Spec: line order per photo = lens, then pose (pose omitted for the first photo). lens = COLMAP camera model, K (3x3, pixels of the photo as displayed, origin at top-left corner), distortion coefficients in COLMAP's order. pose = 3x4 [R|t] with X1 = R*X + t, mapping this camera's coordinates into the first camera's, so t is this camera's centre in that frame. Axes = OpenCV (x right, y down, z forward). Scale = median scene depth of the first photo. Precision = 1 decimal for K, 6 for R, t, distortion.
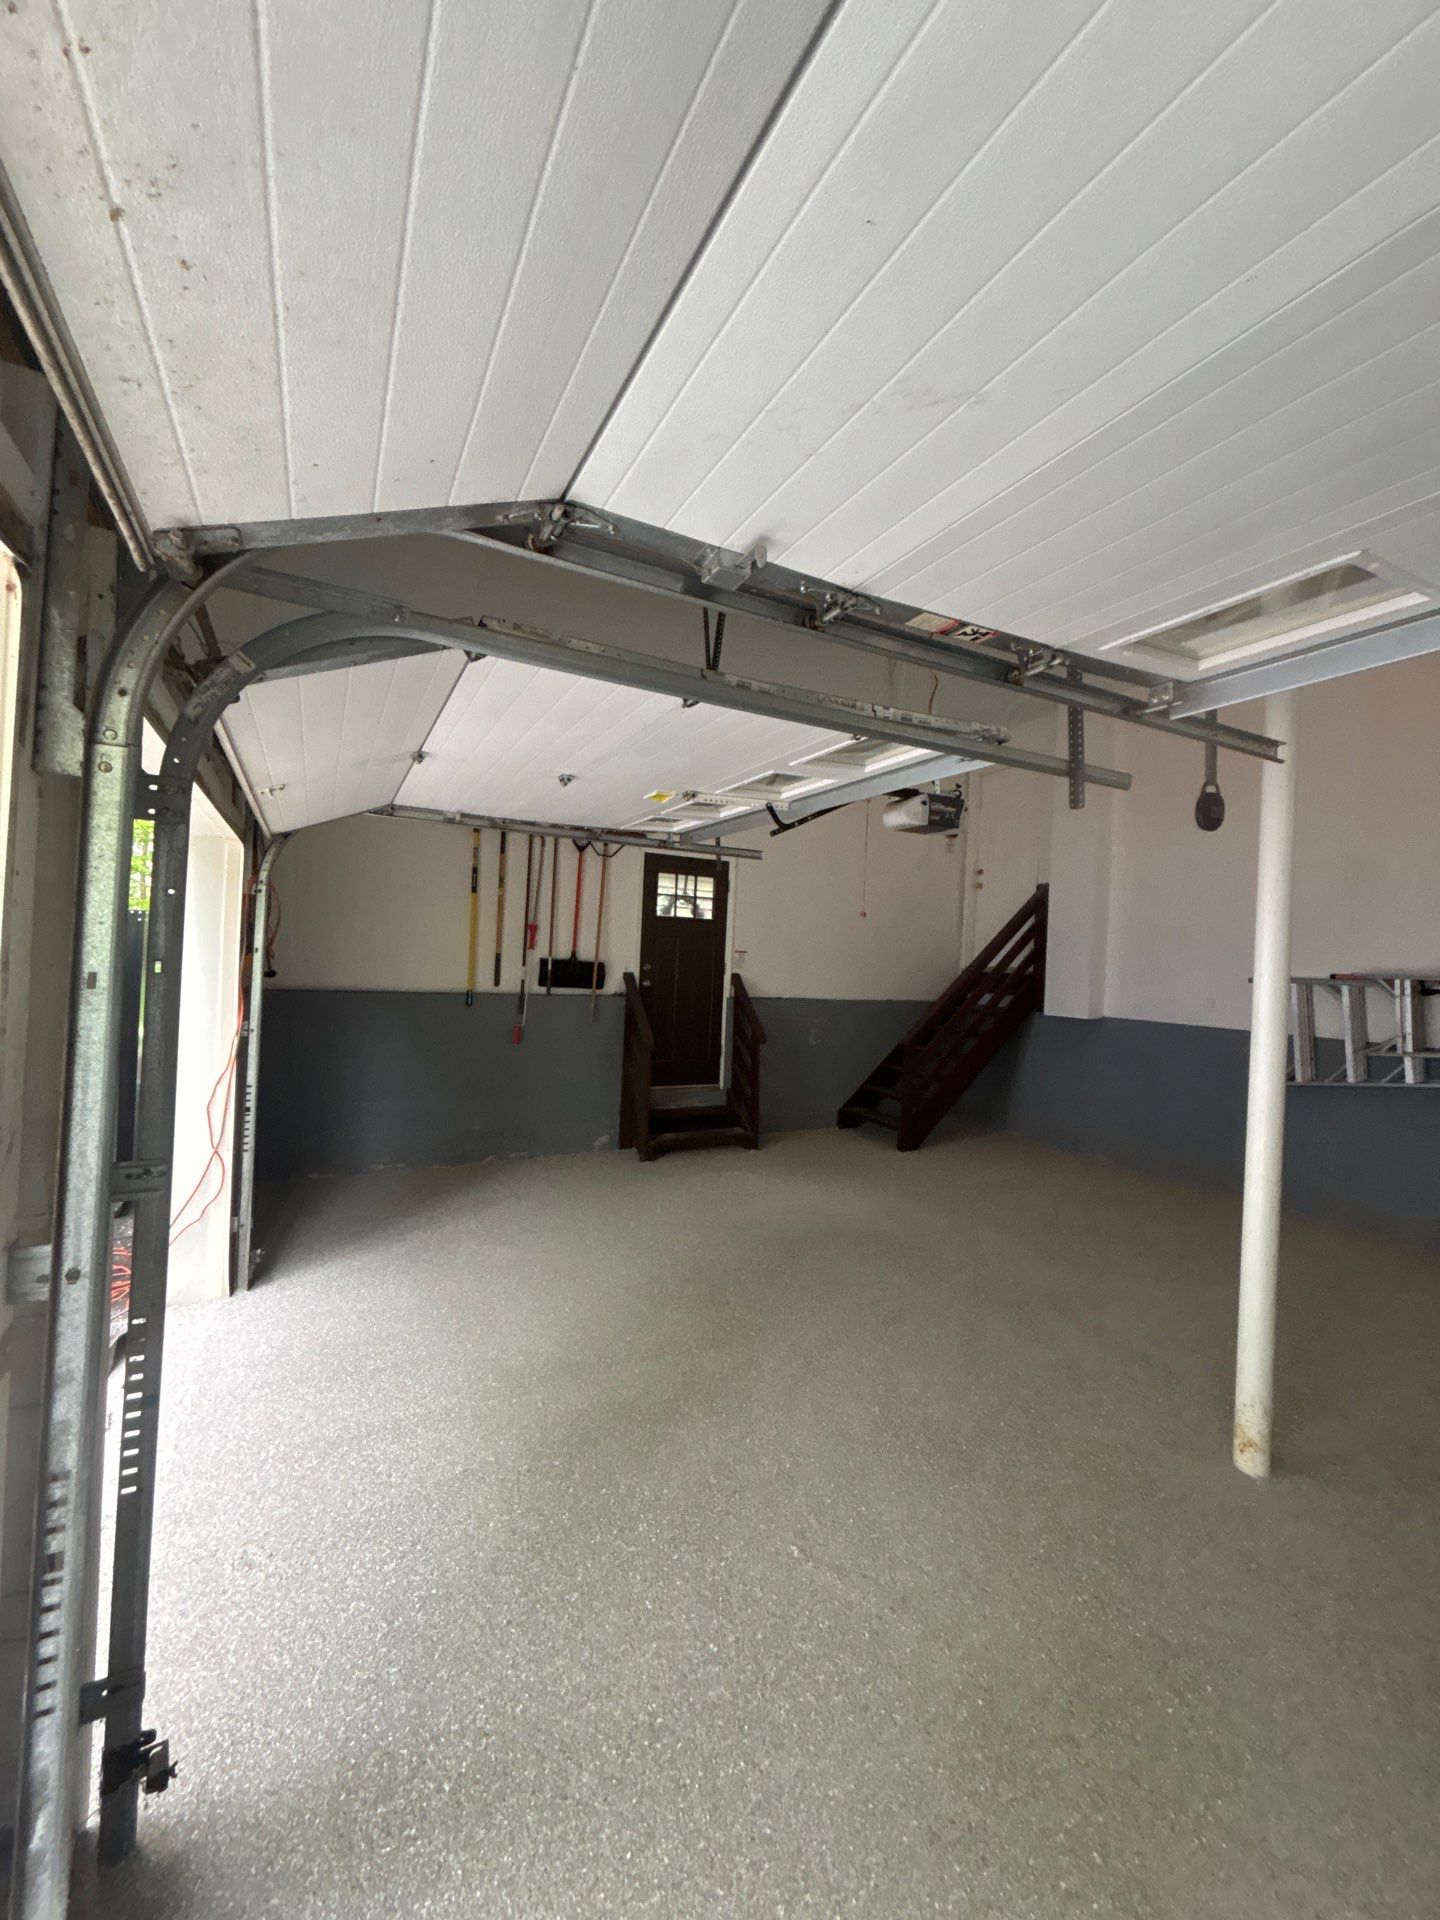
lens RADIAL K [[770.6, 0, 722.2], [0, 770.6, 956.0], [0, 0, 1]] dist [-0.001082, -0.000475]
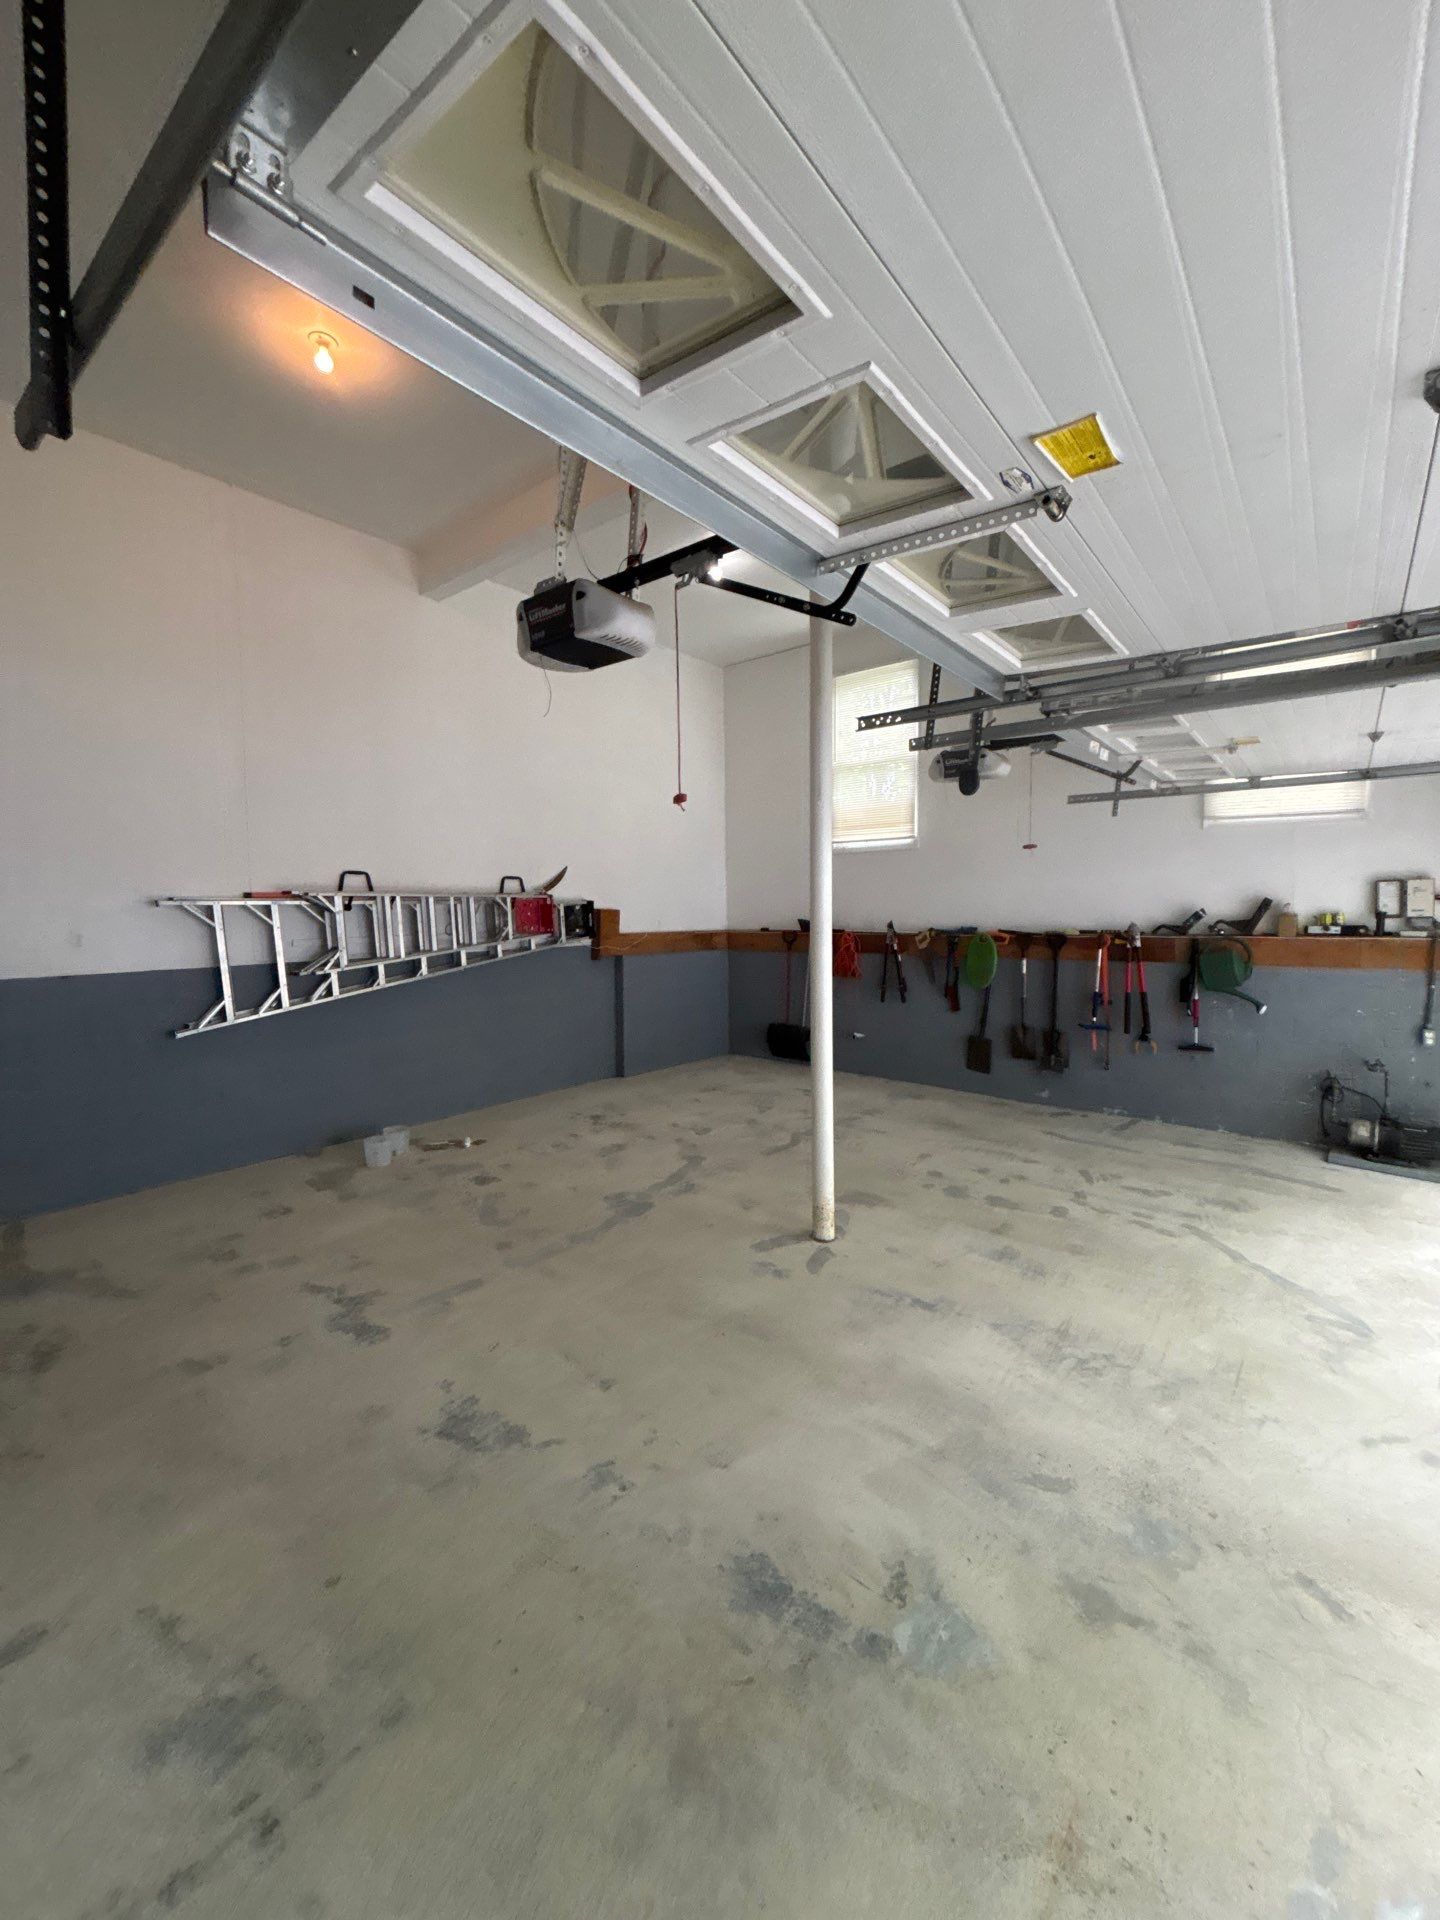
lens RADIAL K [[770.6, 0, 722.5], [0, 770.6, 960.1], [0, 0, 1]] dist [-0.001082, -0.000475]
pose [[-0.405434, -0.098840, 0.908765, -0.205974], [-0.008887, 0.994516, 0.104202, 0.002651], [-0.914081, 0.034171, -0.404089, 0.727484]]
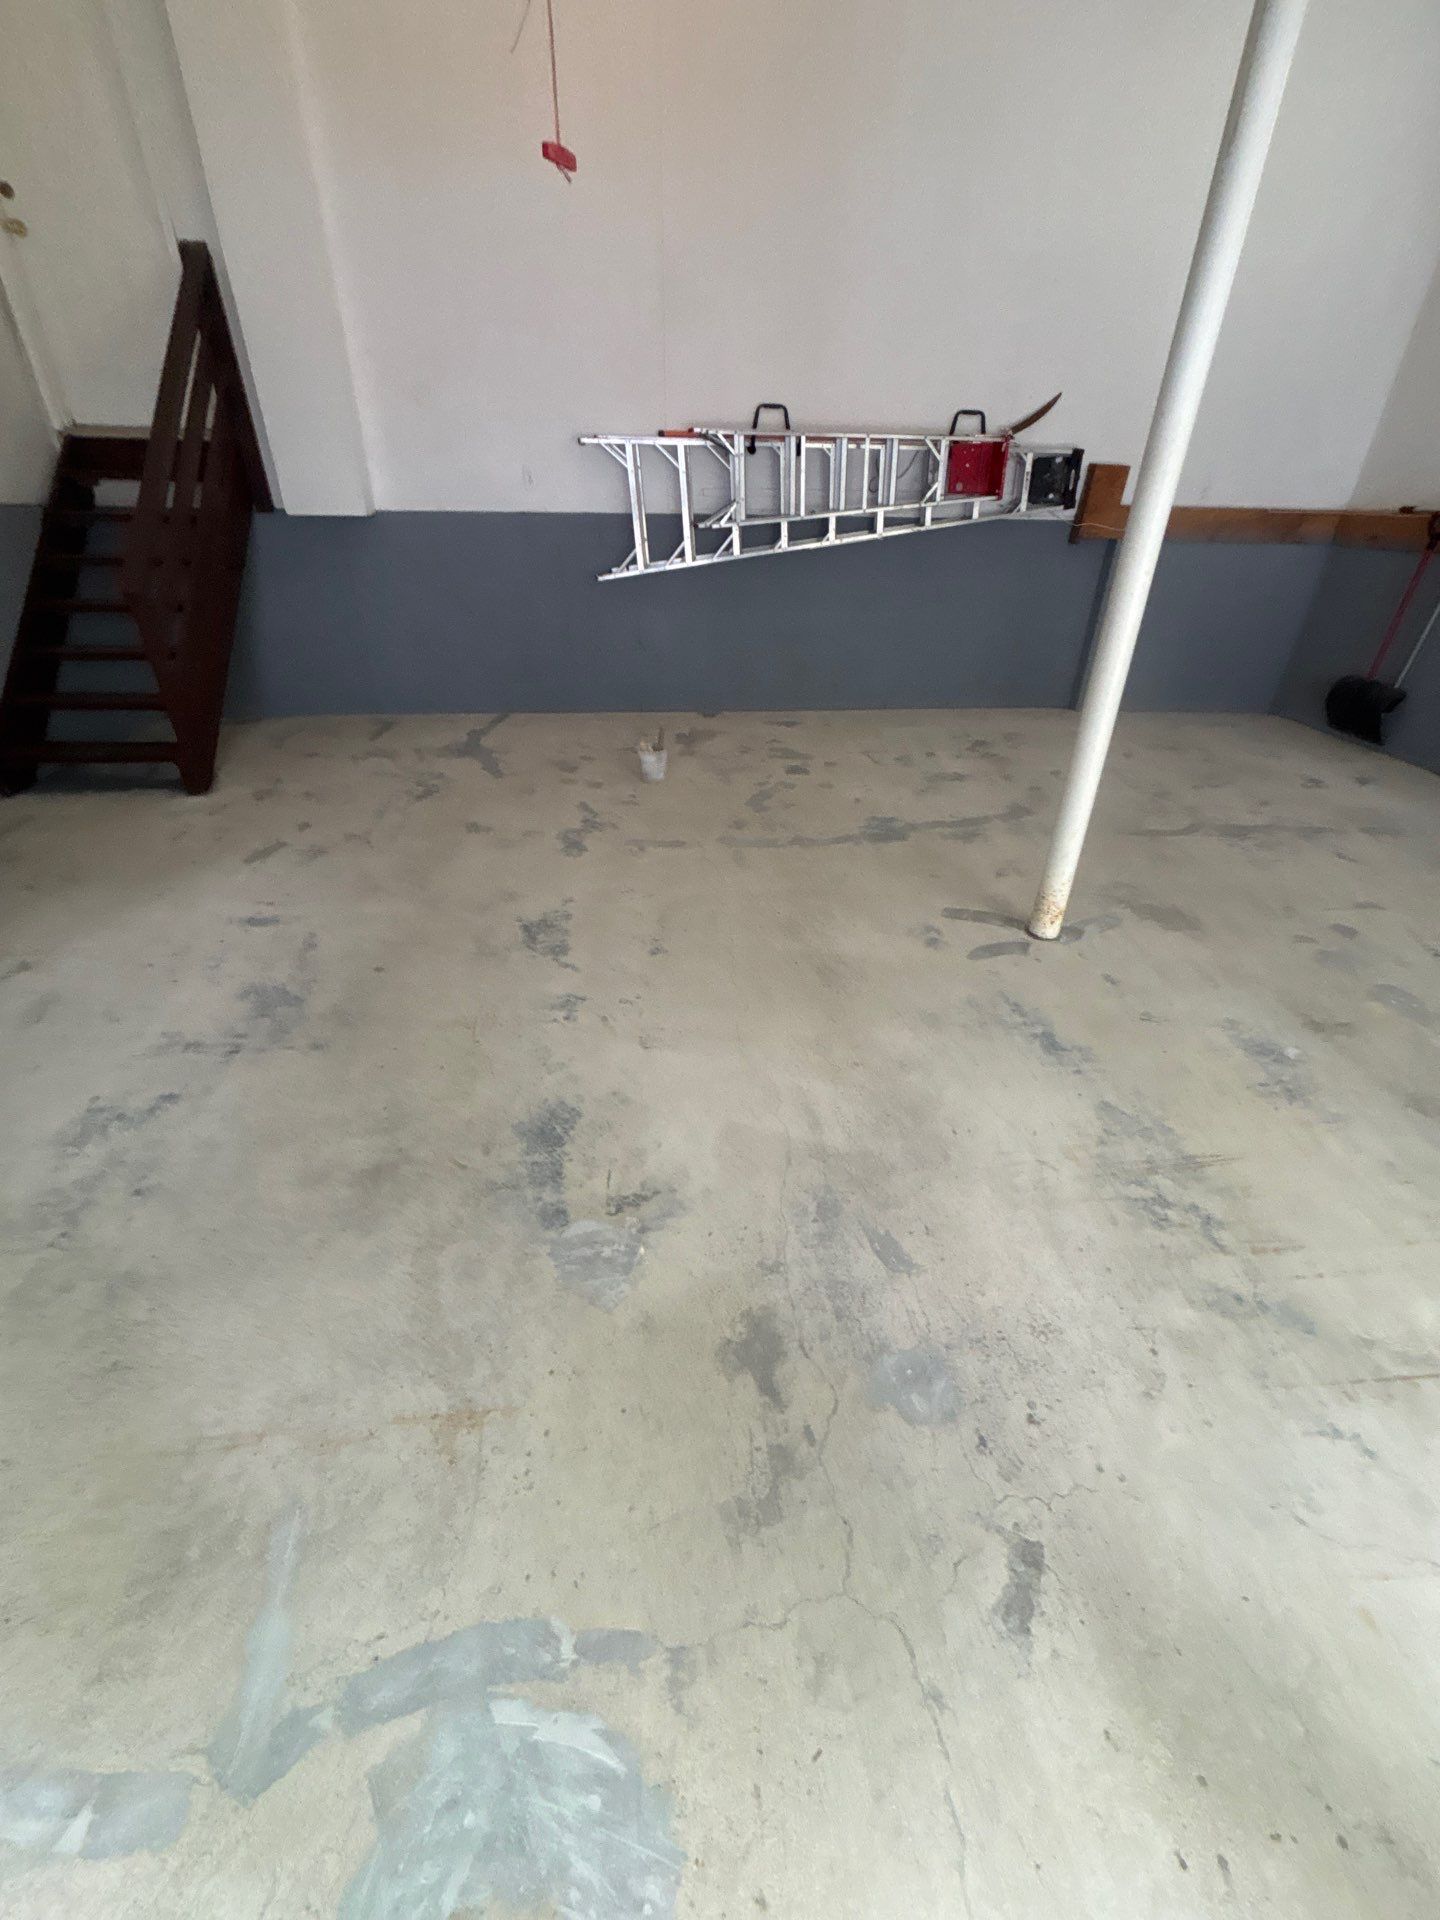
lens RADIAL K [[770.6, 0, 723.2], [0, 770.6, 958.8], [0, 0, 1]] dist [-0.001082, -0.000475]
pose [[0.368732, -0.510412, 0.776863, -0.153153], [-0.001590, 0.835407, 0.549630, 0.037476], [-0.929534, -0.203902, 0.307229, 0.452662]]
